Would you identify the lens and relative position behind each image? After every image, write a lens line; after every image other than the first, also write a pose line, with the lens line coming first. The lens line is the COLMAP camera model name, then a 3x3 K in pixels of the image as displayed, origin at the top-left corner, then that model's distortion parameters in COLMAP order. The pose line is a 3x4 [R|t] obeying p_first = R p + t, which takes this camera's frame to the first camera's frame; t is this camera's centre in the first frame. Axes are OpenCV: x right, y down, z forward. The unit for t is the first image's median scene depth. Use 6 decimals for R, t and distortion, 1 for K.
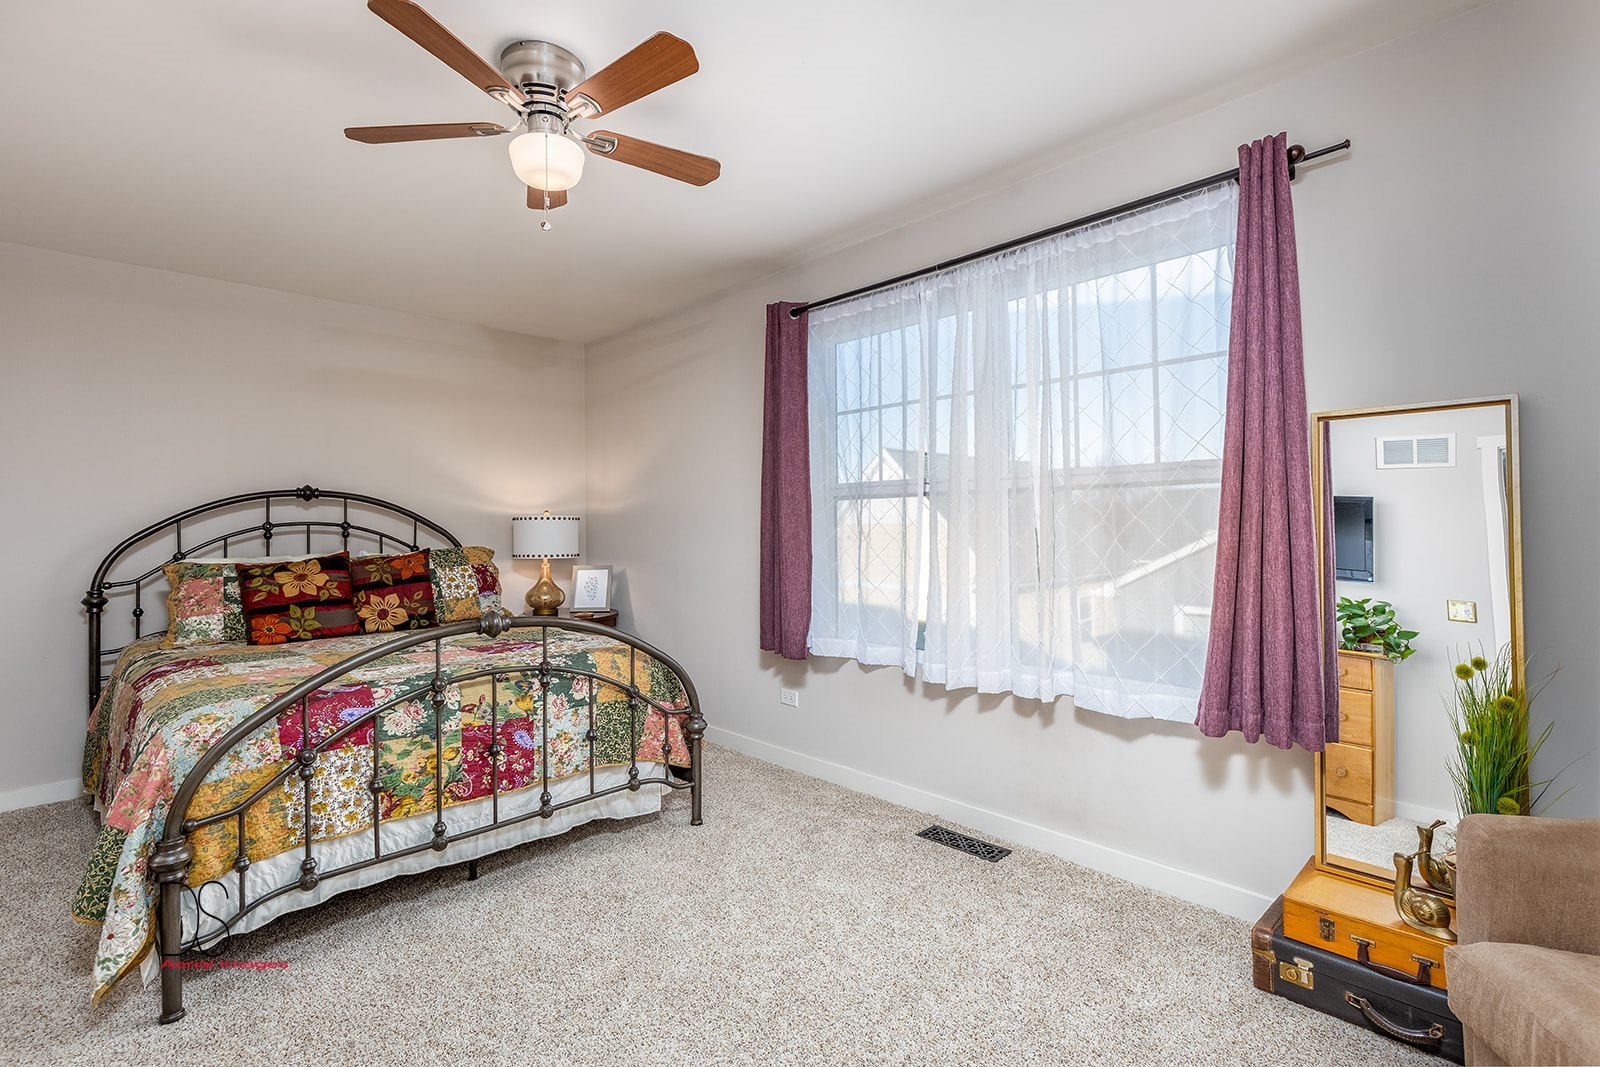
lens RADIAL K [[739.2, 0, 820.4], [0, 739.2, 550.4], [0, 0, 1]] dist [0.000553, -0.000038]
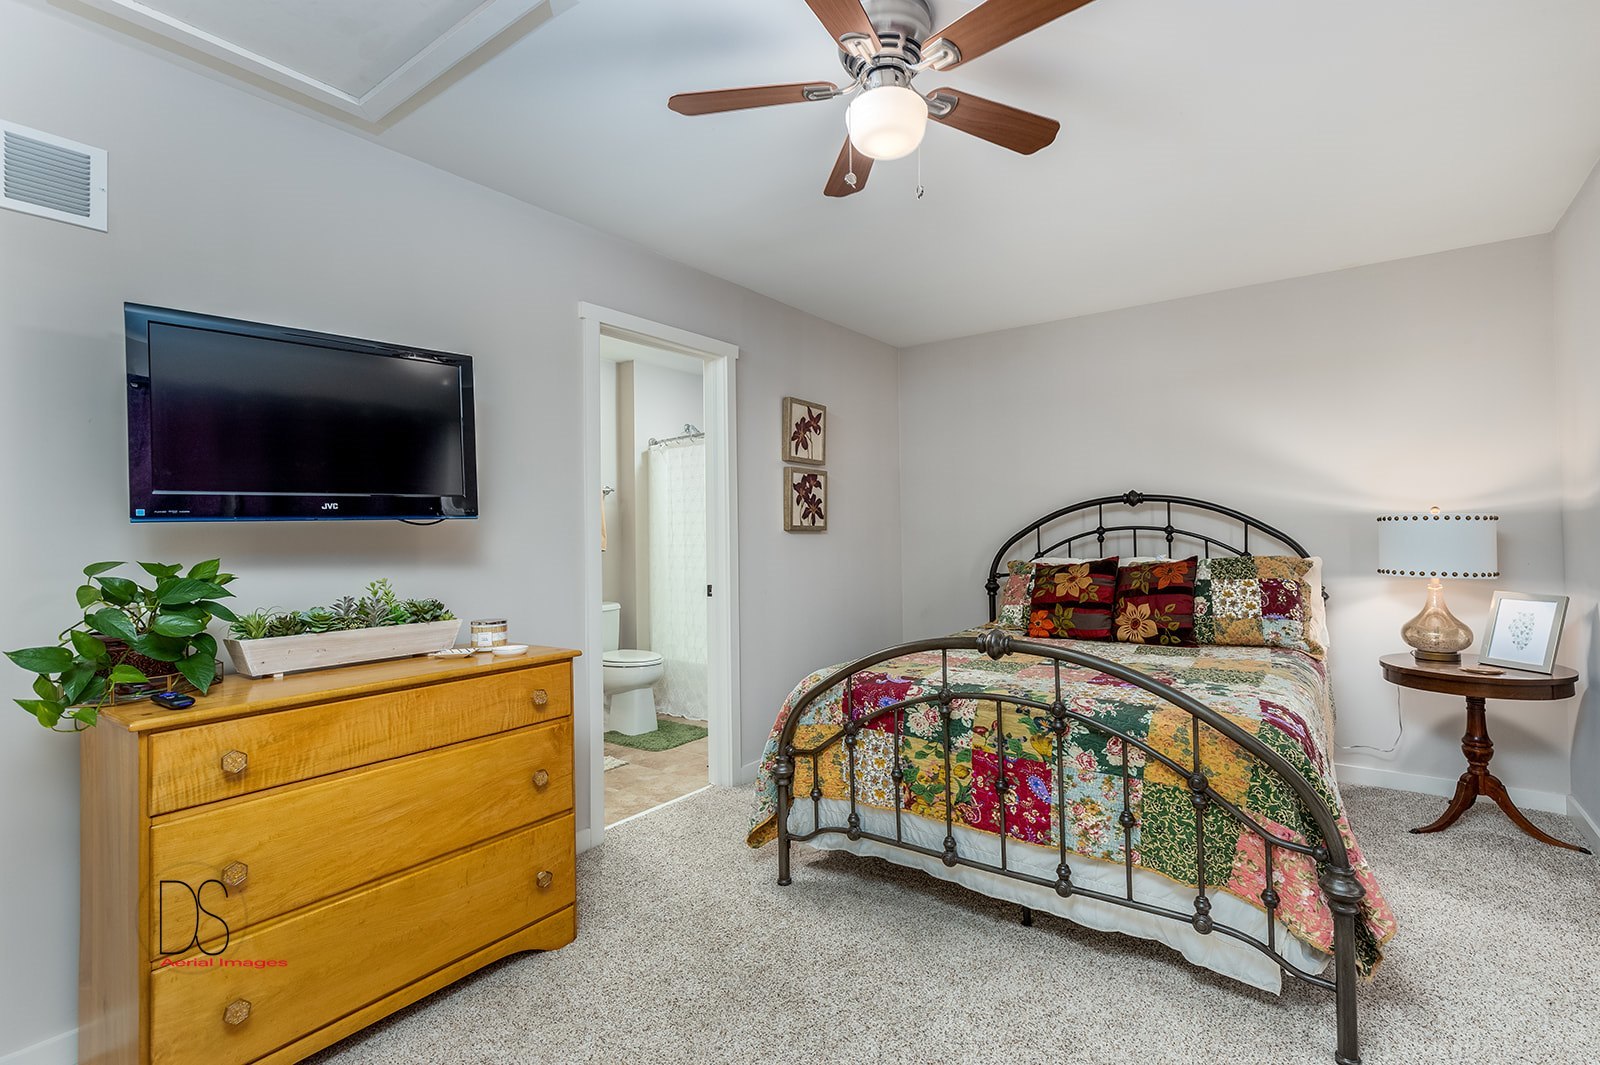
lens RADIAL K [[739.2, 0, 820.4], [0, 739.2, 549.4], [0, 0, 1]] dist [0.000553, -0.000038]
pose [[0.162645, 0.027732, -0.986295, 0.364744], [-0.027230, 0.999350, 0.023608, -0.027291], [0.986309, 0.023017, 0.163295, 0.588433]]
